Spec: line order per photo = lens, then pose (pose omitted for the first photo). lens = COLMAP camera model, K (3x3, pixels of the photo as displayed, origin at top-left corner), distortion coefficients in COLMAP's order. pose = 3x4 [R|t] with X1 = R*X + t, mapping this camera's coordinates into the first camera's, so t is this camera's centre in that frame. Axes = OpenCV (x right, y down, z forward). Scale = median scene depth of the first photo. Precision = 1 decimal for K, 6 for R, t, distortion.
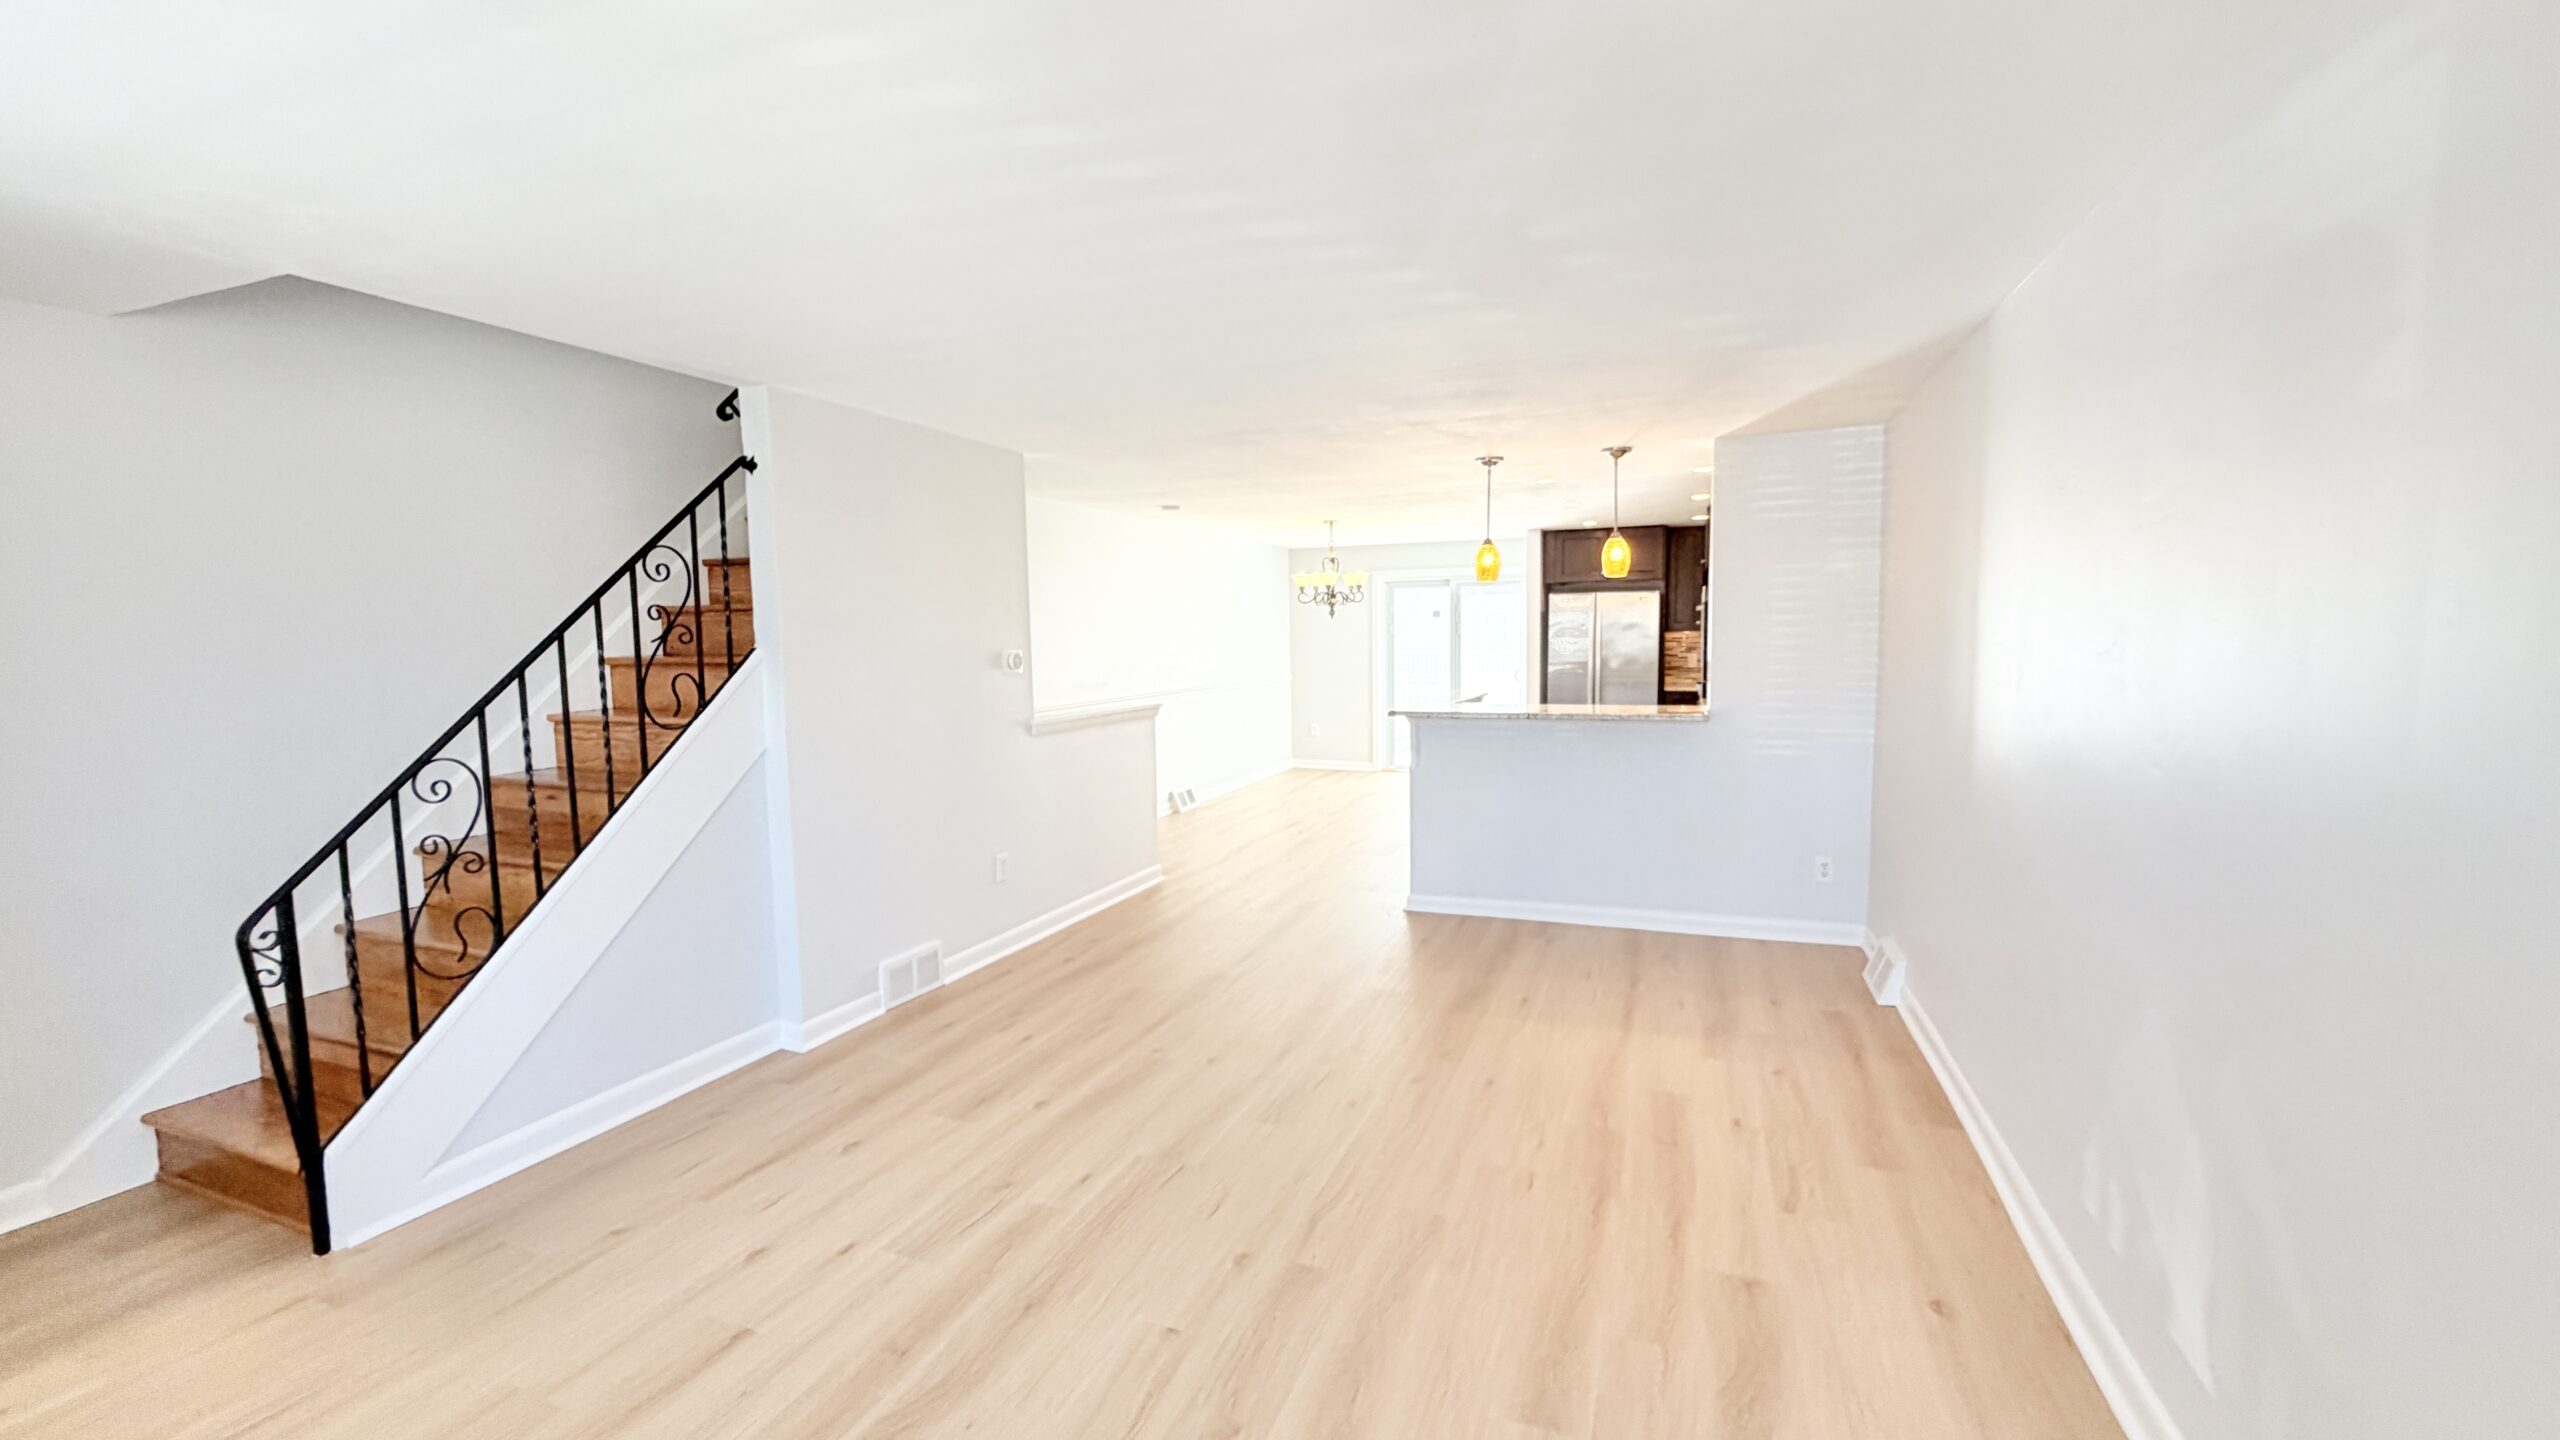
lens RADIAL K [[1036.0, 0, 1280.0], [0, 1036.0, 720.0], [0, 0, 1]] dist [-0.000053, -0.000040]
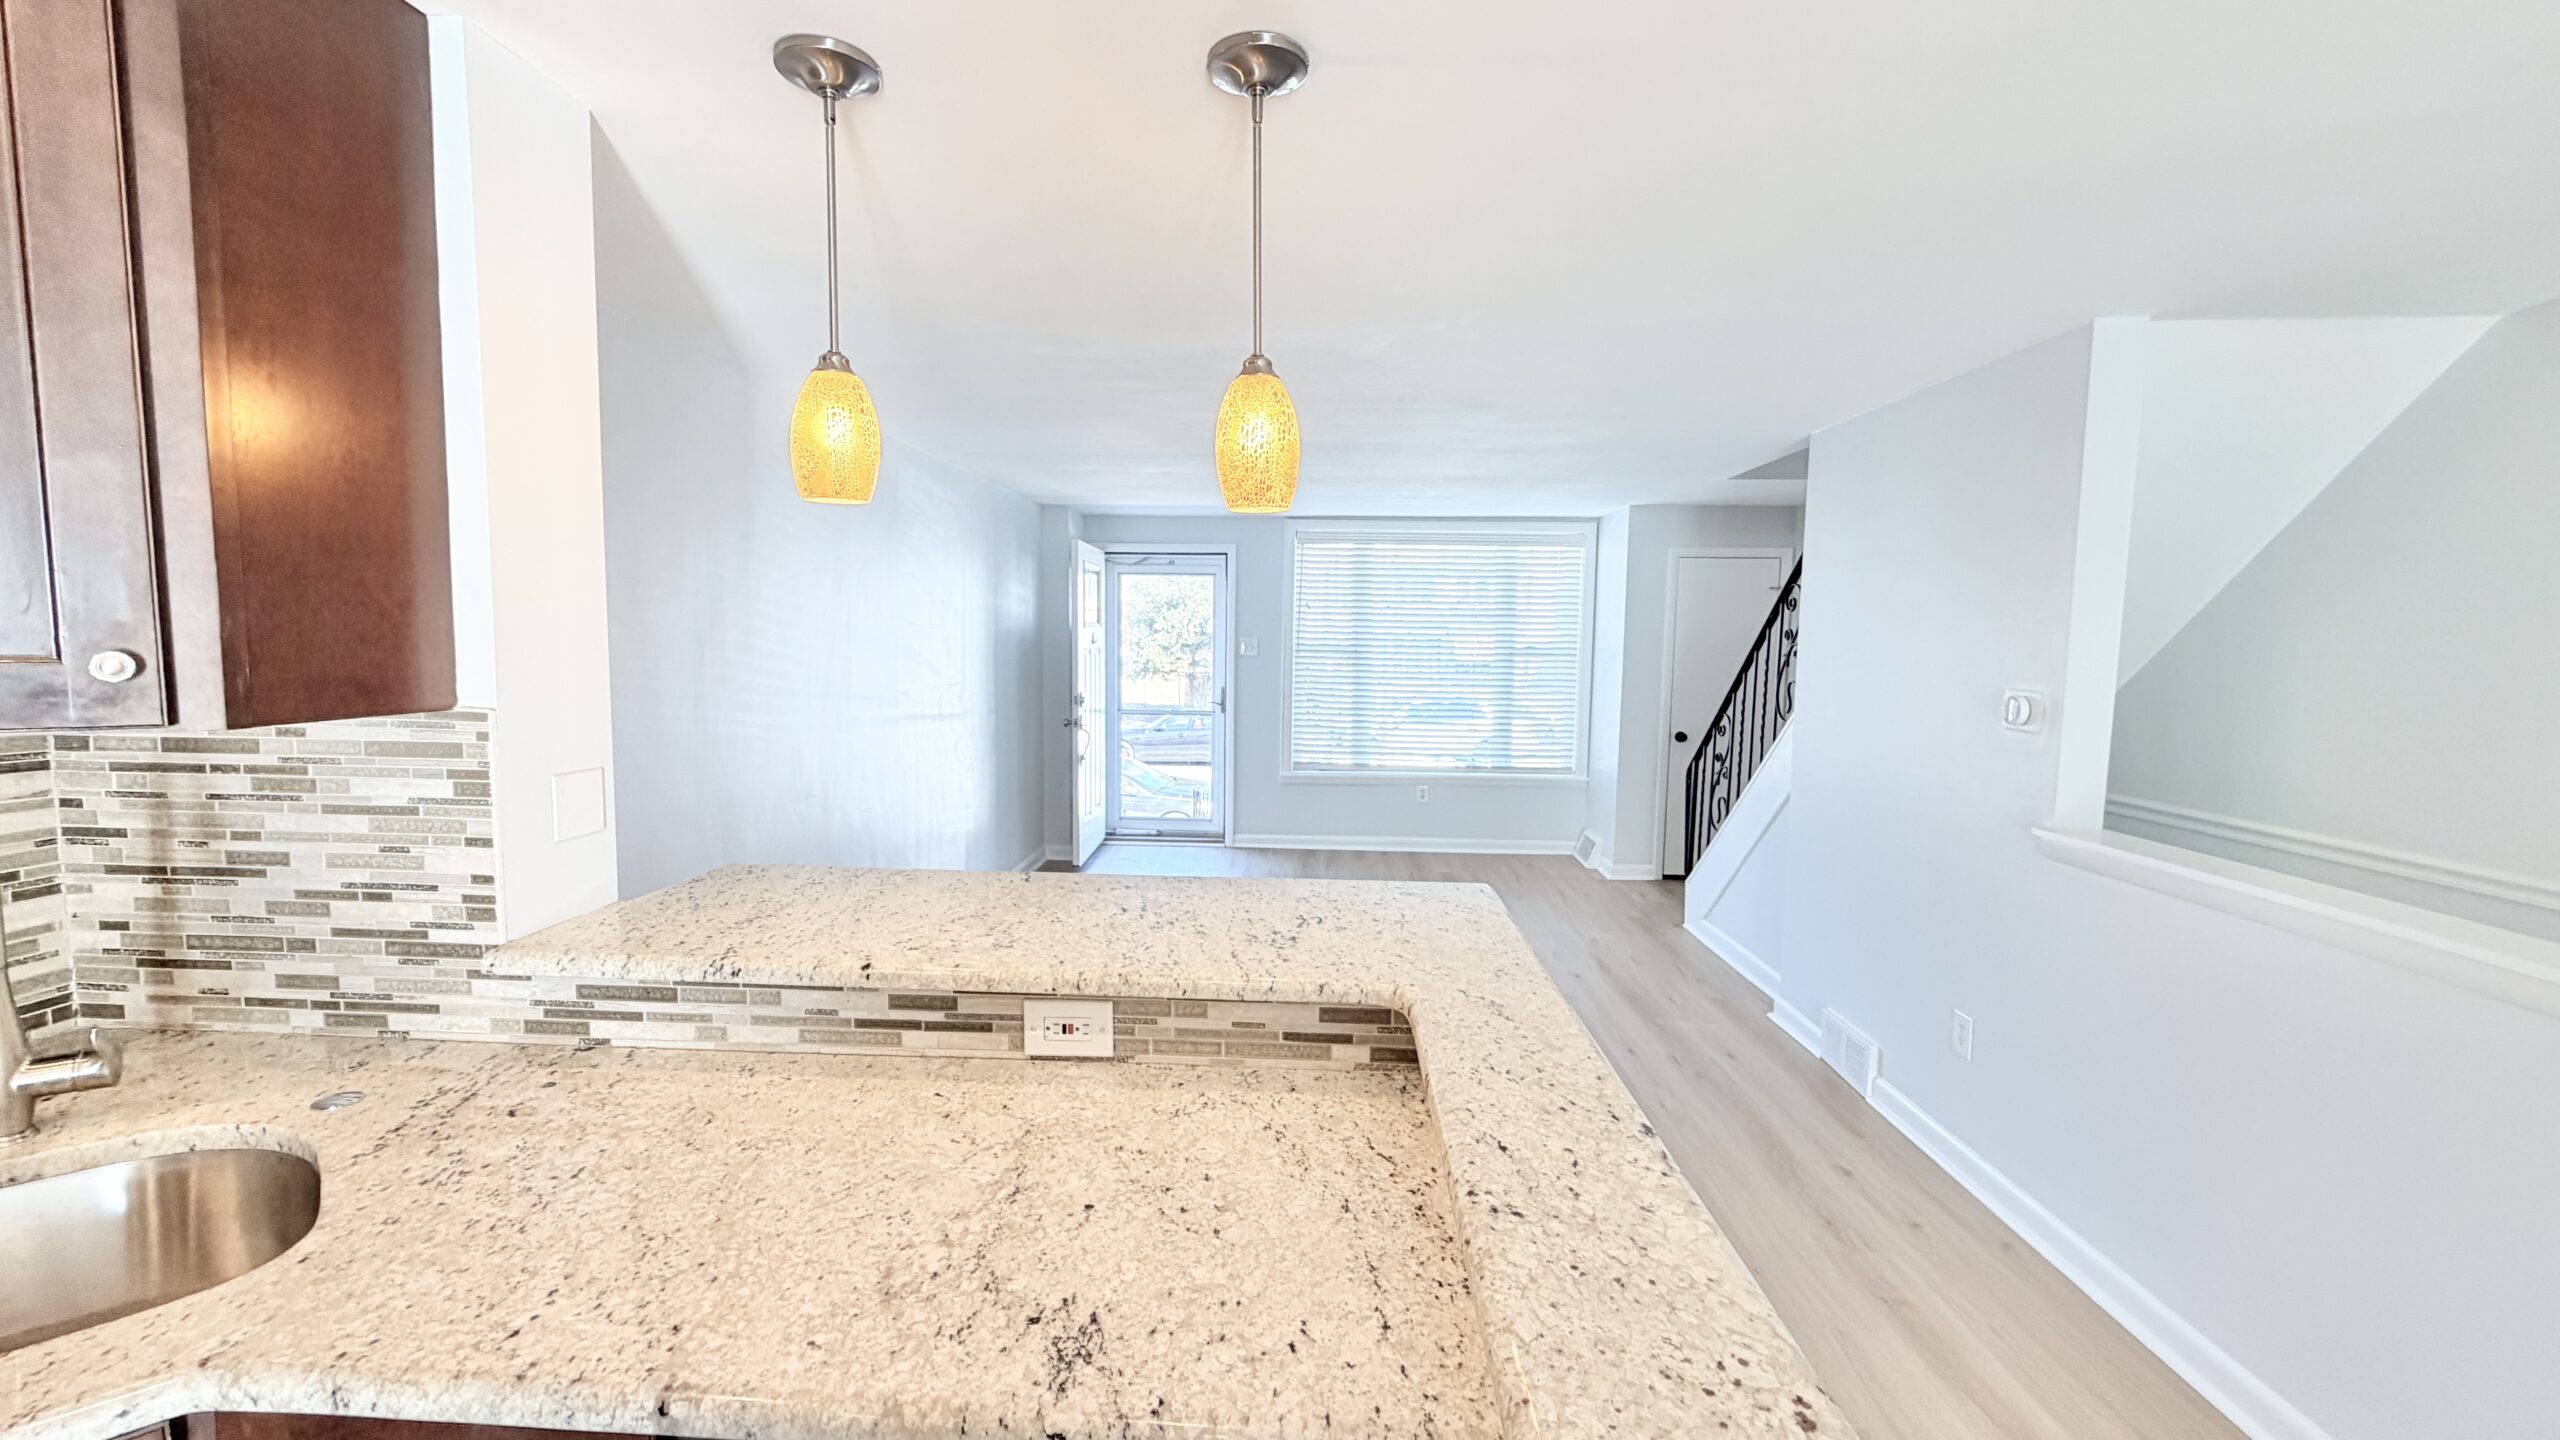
lens RADIAL K [[1016.9, 0, 1272.7], [0, 1016.9, 726.2], [0, 0, 1]] dist [0.000164, -0.000226]
pose [[-0.948154, 0.030775, -0.316318, 0.179365], [-0.025895, 0.984511, 0.173402, -0.077215], [0.316755, 0.172603, -0.932671, 0.802452]]
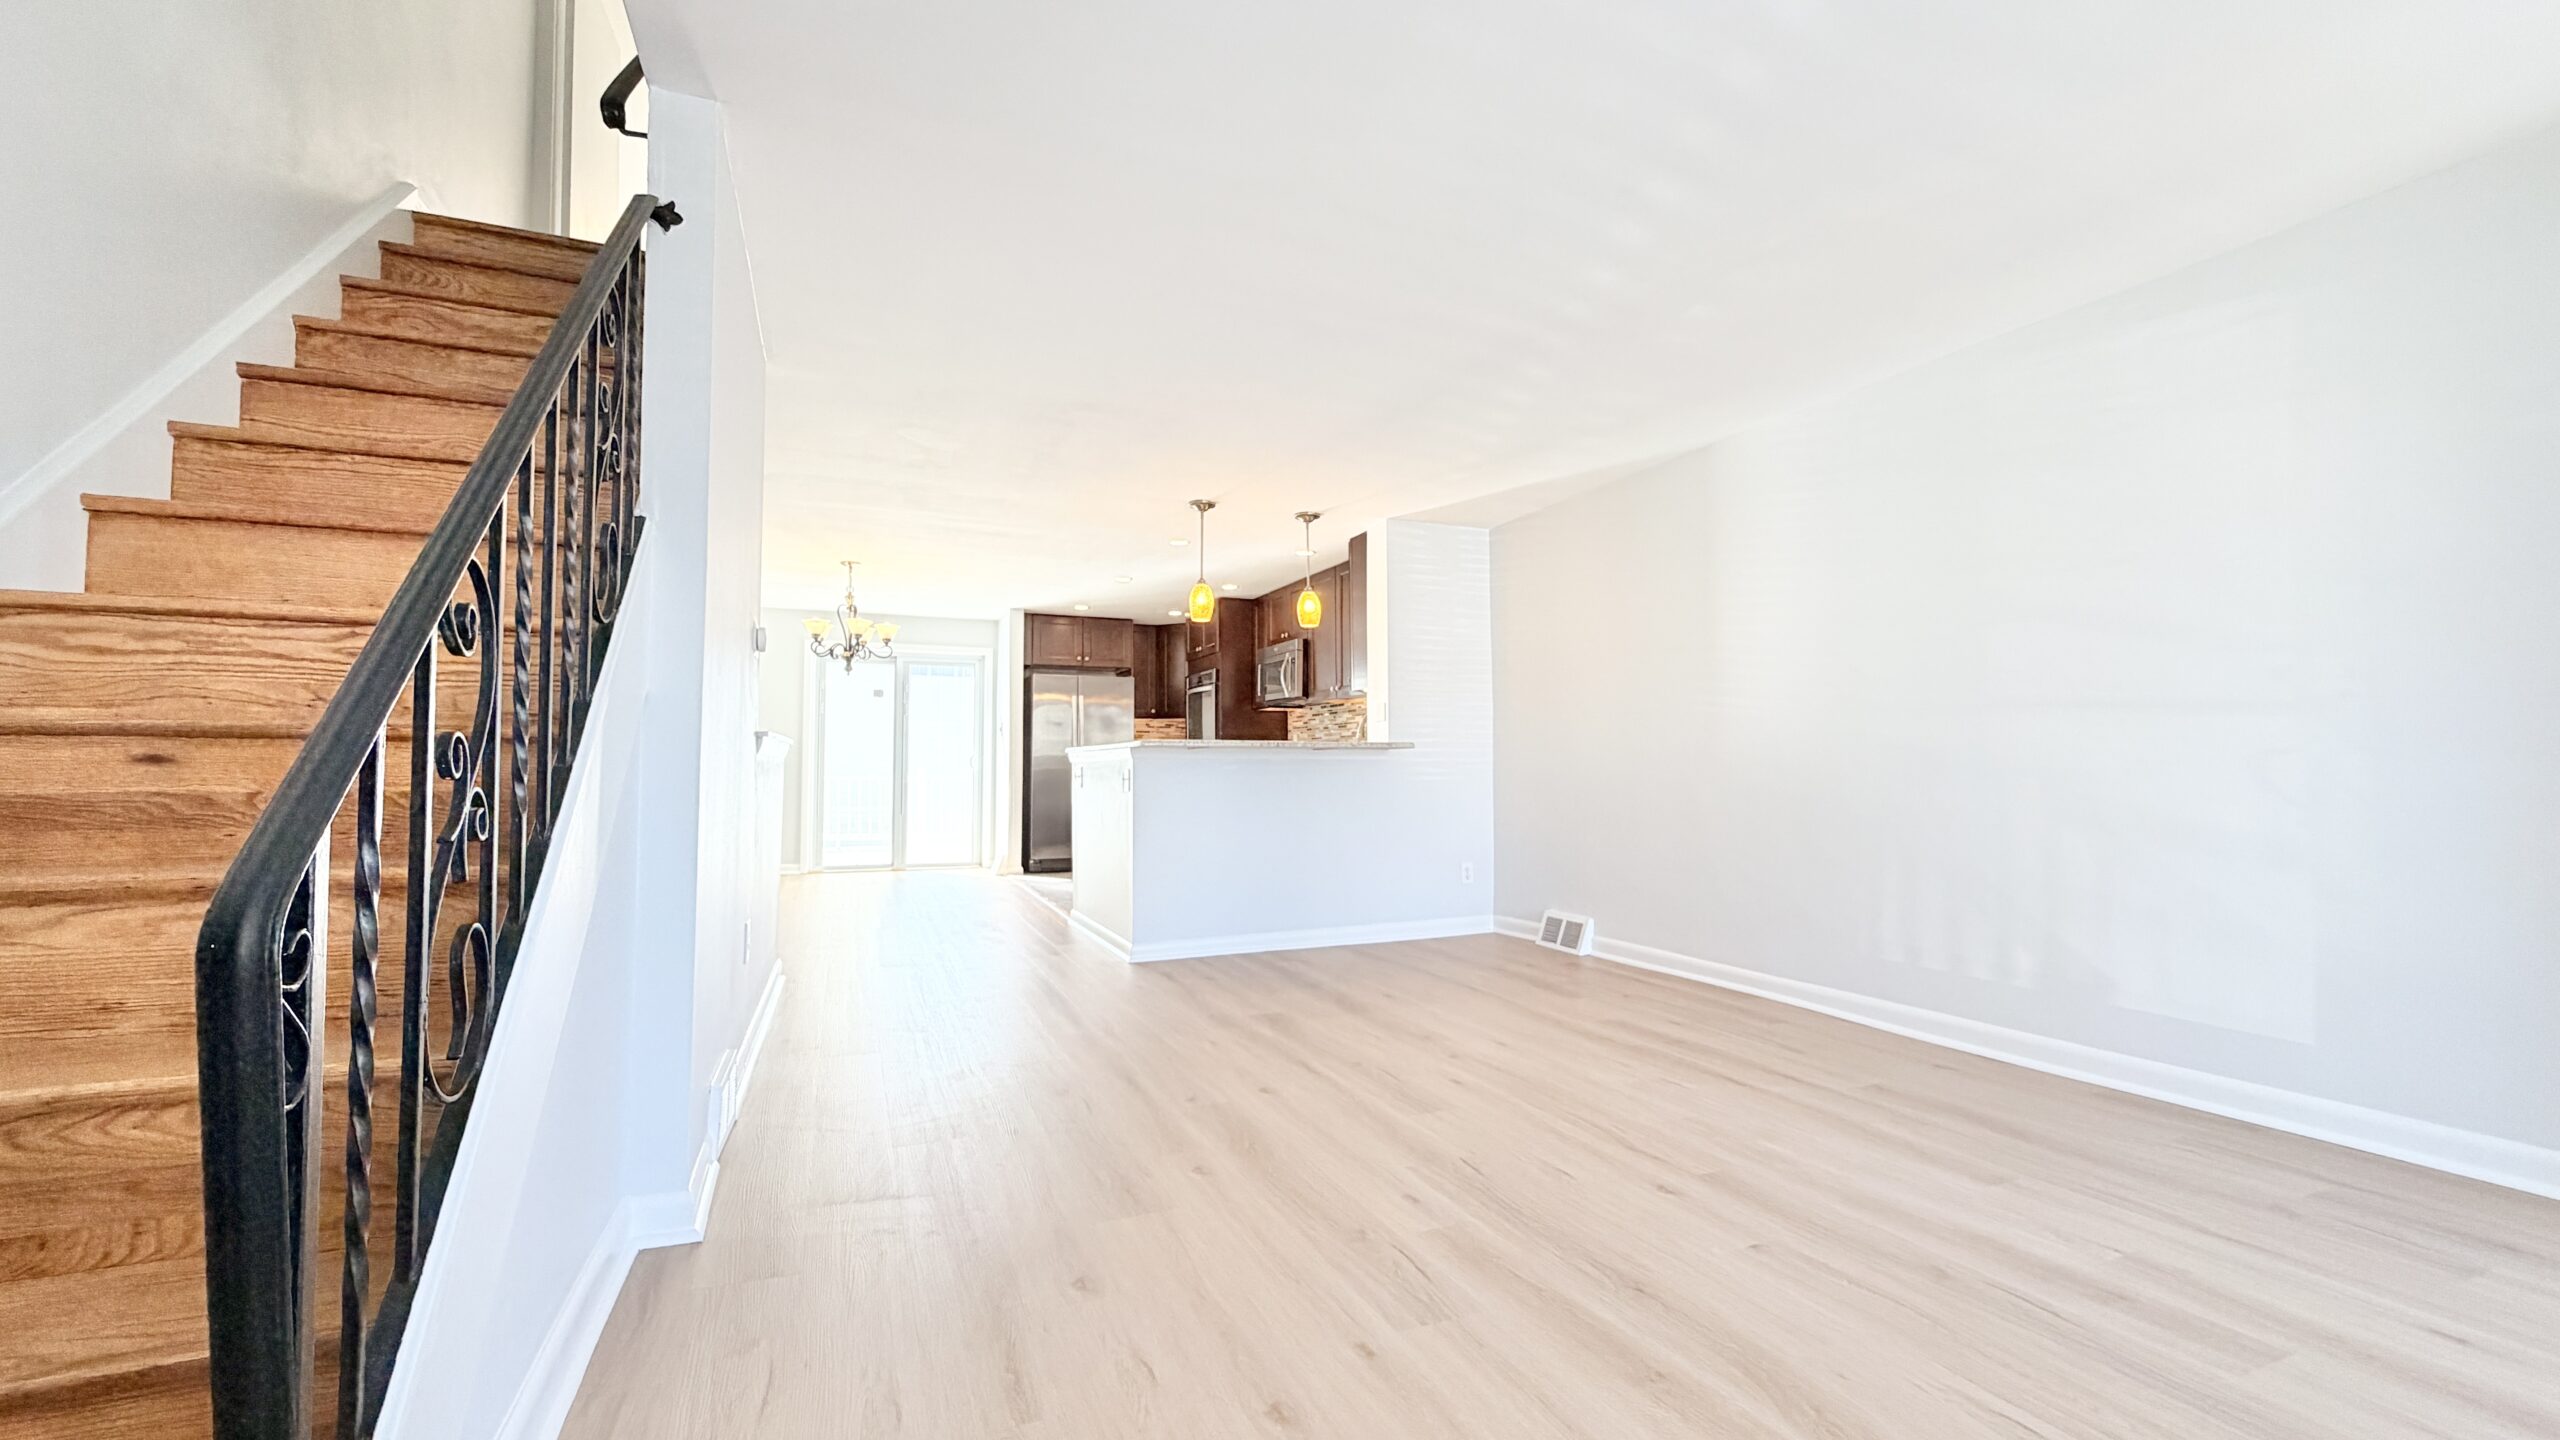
lens RADIAL K [[1025.4, 0, 1280.0], [0, 1025.4, 720.0], [0, 0, 1]] dist [0.000256, -0.000006]
pose [[0.707526, 0.049681, 0.704939, -0.287593], [0.049849, 0.991532, -0.119912, 0.056541], [-0.704927, 0.119982, 0.699058, 0.161439]]
